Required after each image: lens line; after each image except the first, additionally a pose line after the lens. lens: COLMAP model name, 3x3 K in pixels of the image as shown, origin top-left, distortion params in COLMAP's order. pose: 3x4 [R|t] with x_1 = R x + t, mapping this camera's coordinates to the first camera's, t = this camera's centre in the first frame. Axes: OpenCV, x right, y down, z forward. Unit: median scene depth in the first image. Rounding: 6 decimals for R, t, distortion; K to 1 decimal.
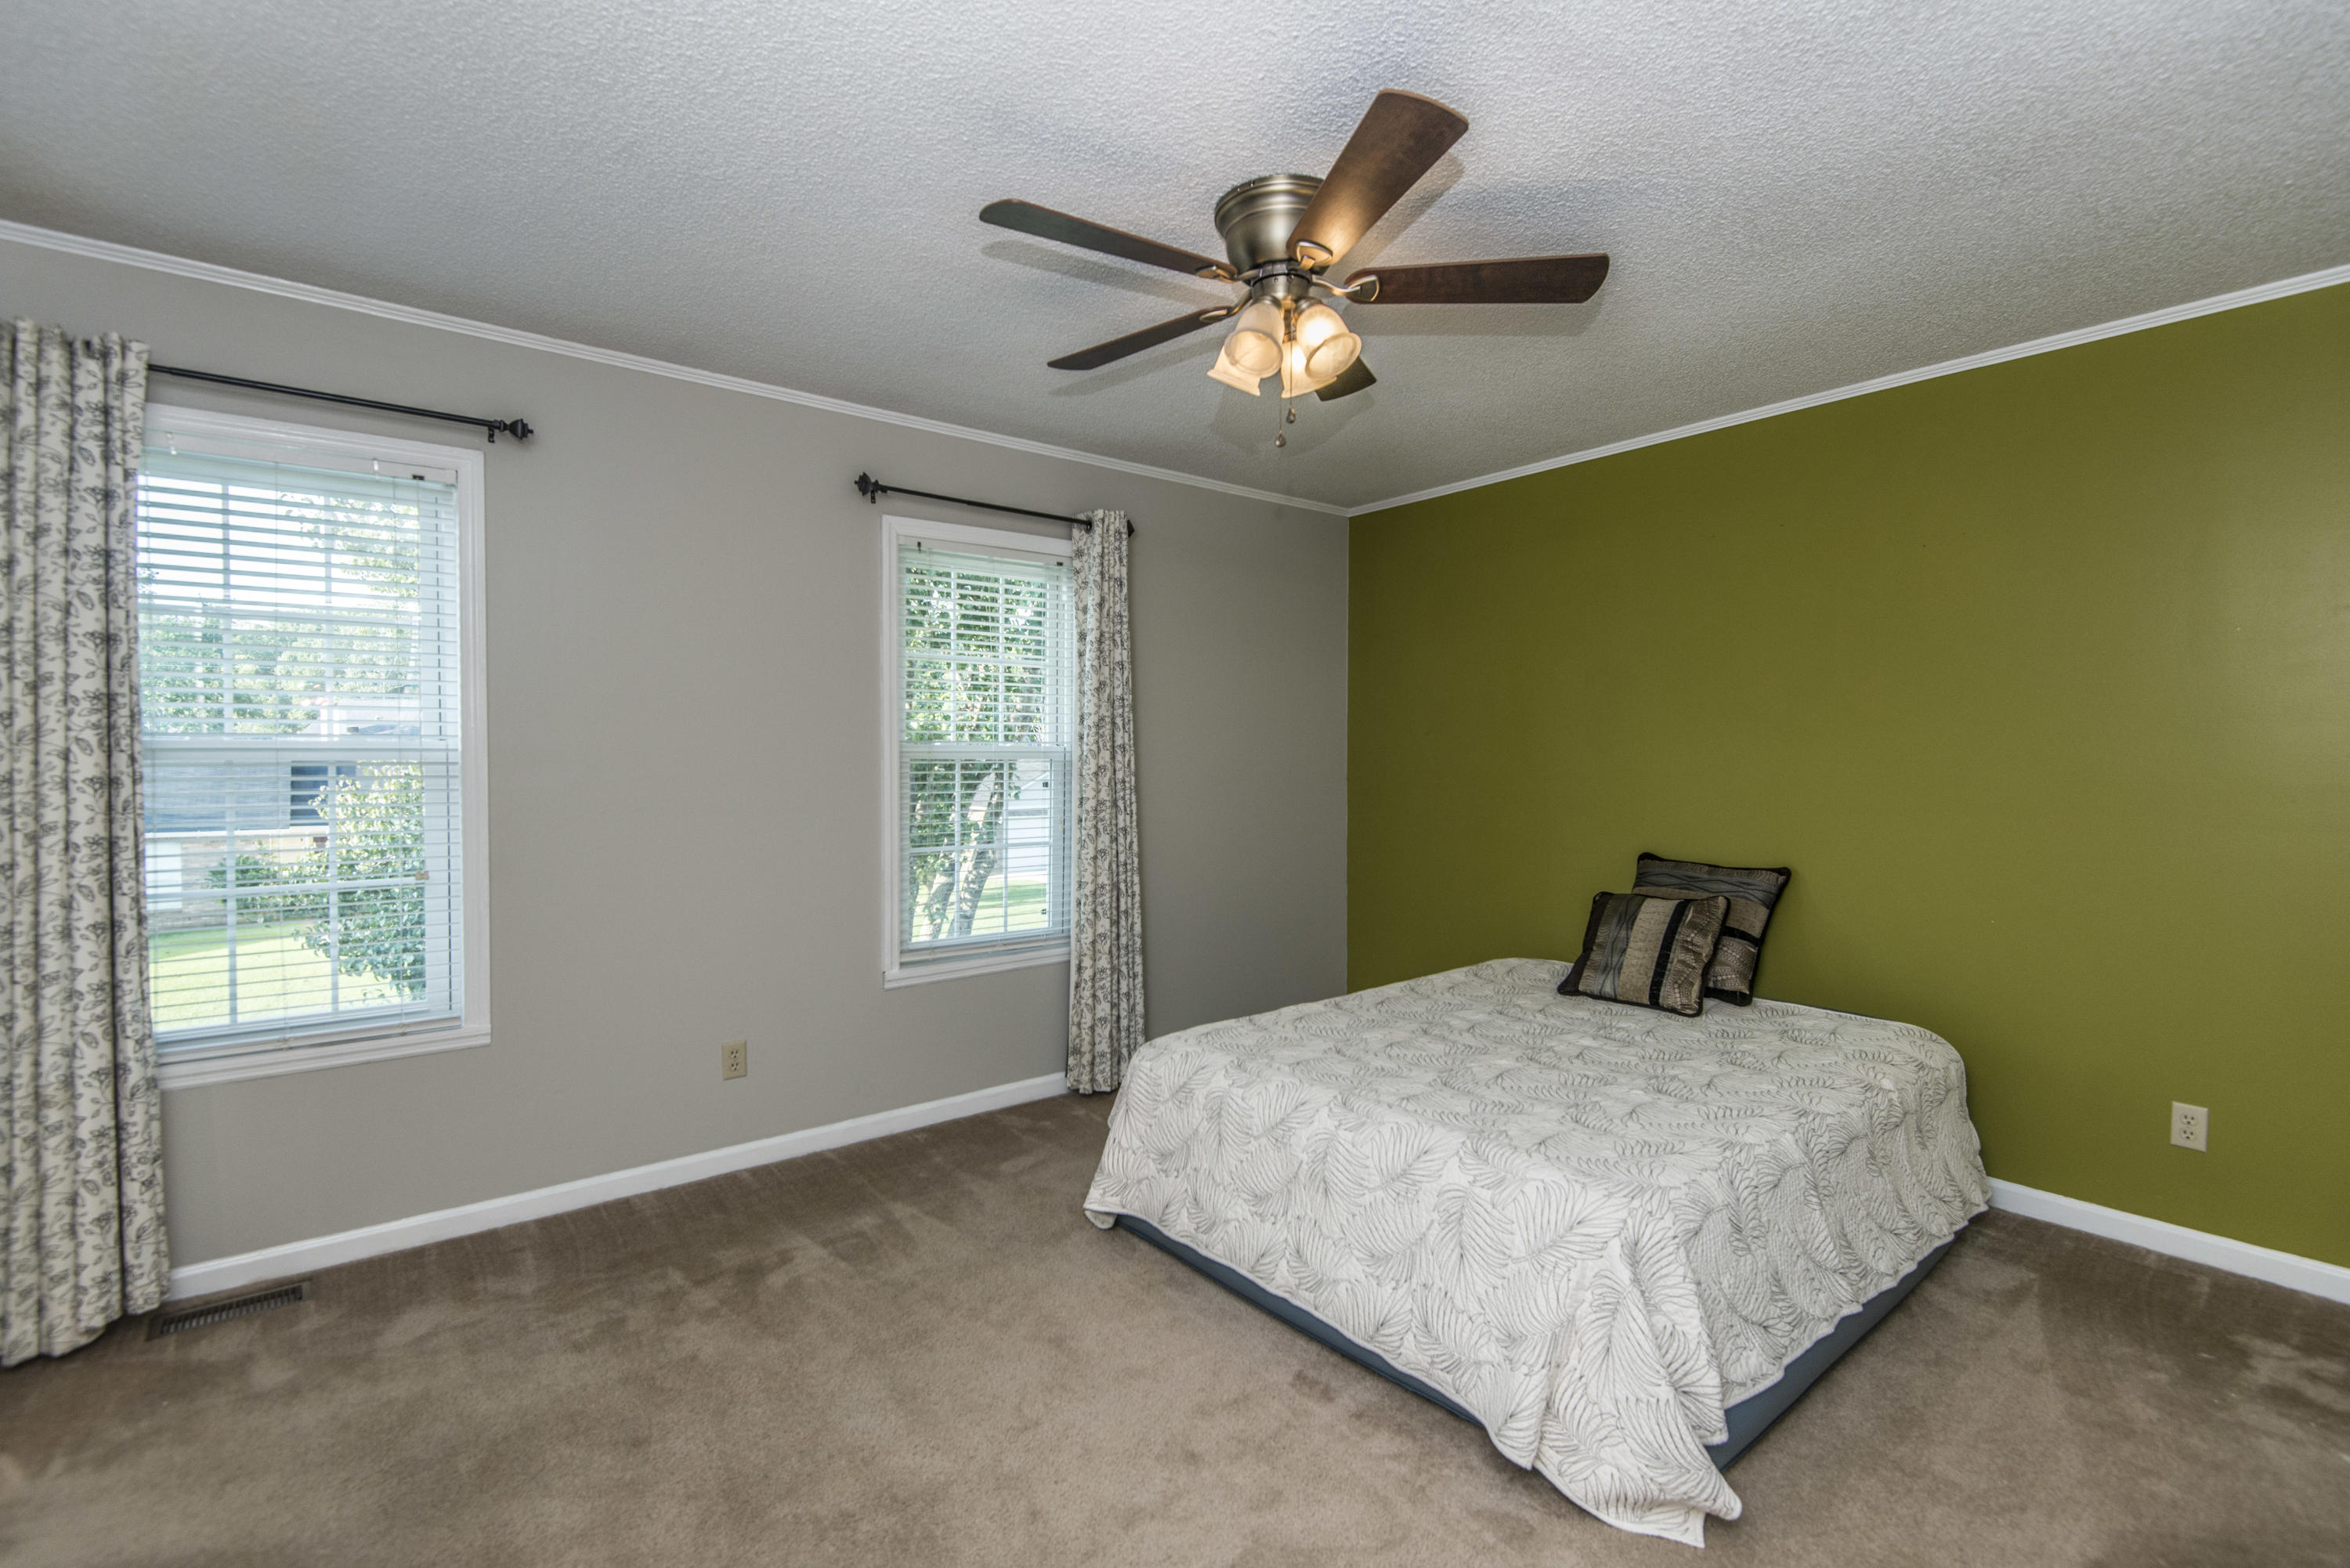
lens RADIAL K [[1121.0, 0, 1175.0], [0, 1121.0, 784.0], [0, 0, 1]] dist [-0.001241, -0.000106]
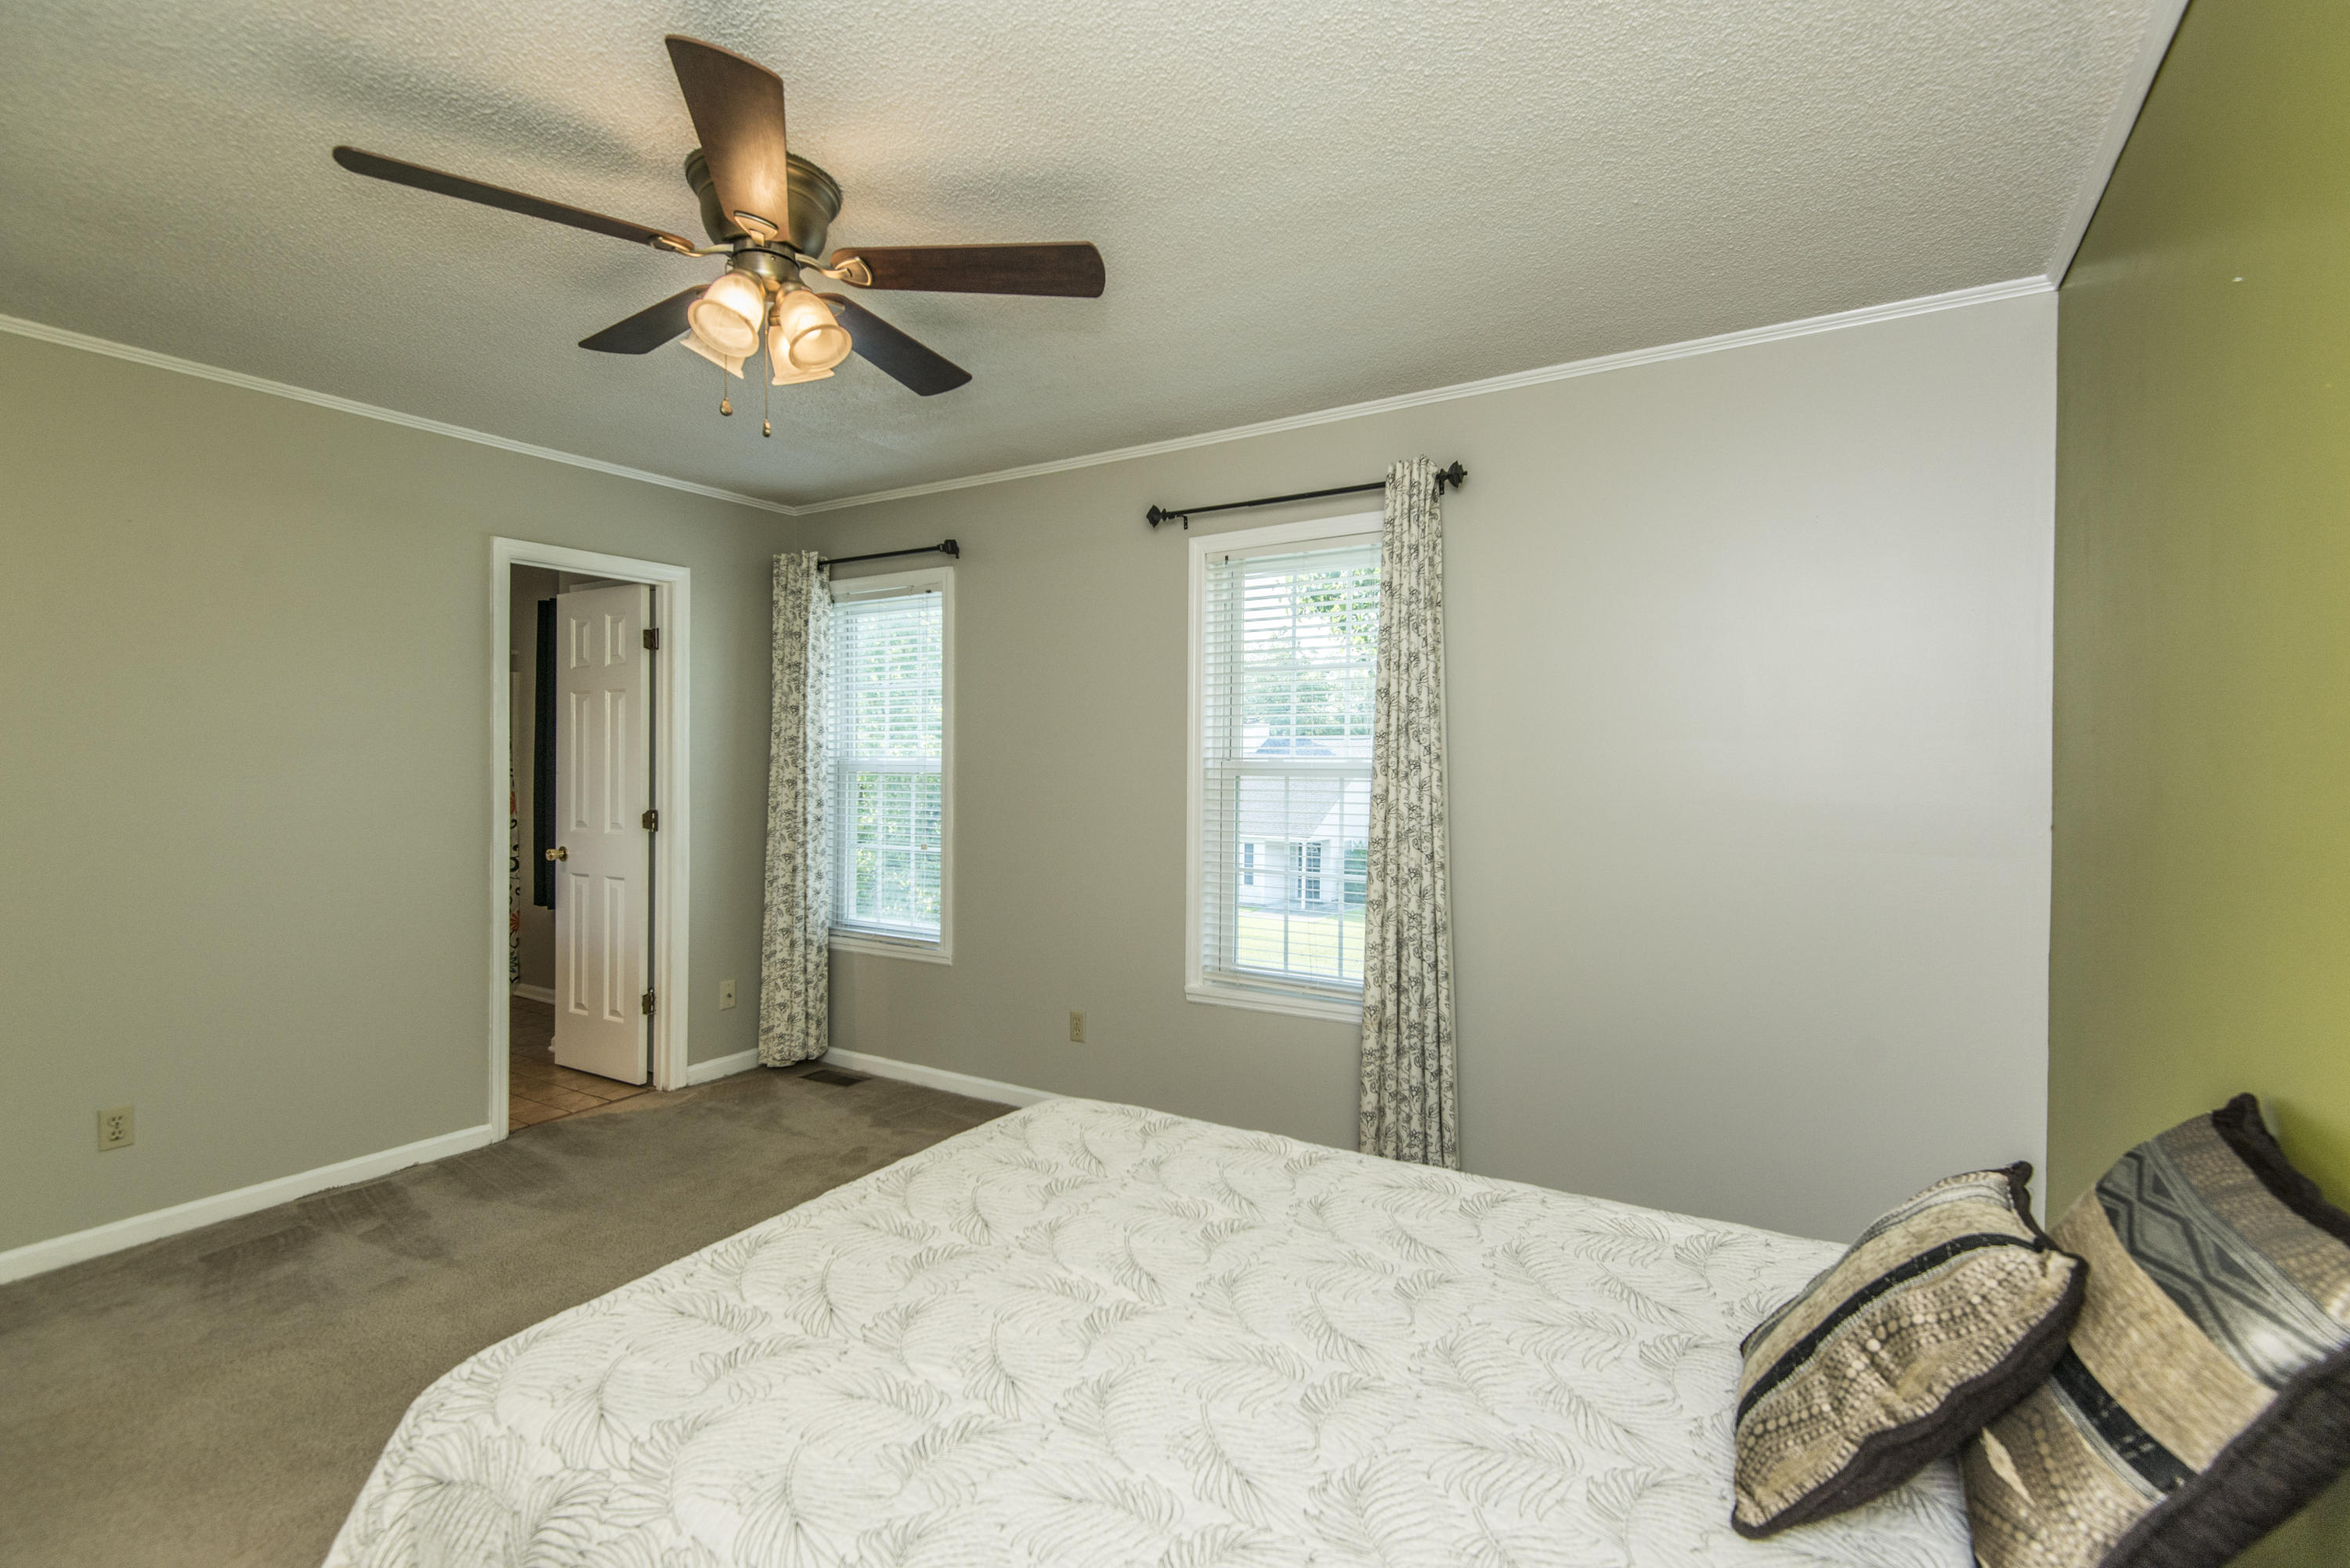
lens RADIAL K [[1121.0, 0, 1175.0], [0, 1121.0, 784.0], [0, 0, 1]] dist [-0.001241, -0.000106]
pose [[0.303590, 0.021743, -0.952555, 0.890339], [-0.024906, 0.999579, 0.014879, -0.036848], [0.952477, 0.019208, 0.304004, 0.837897]]
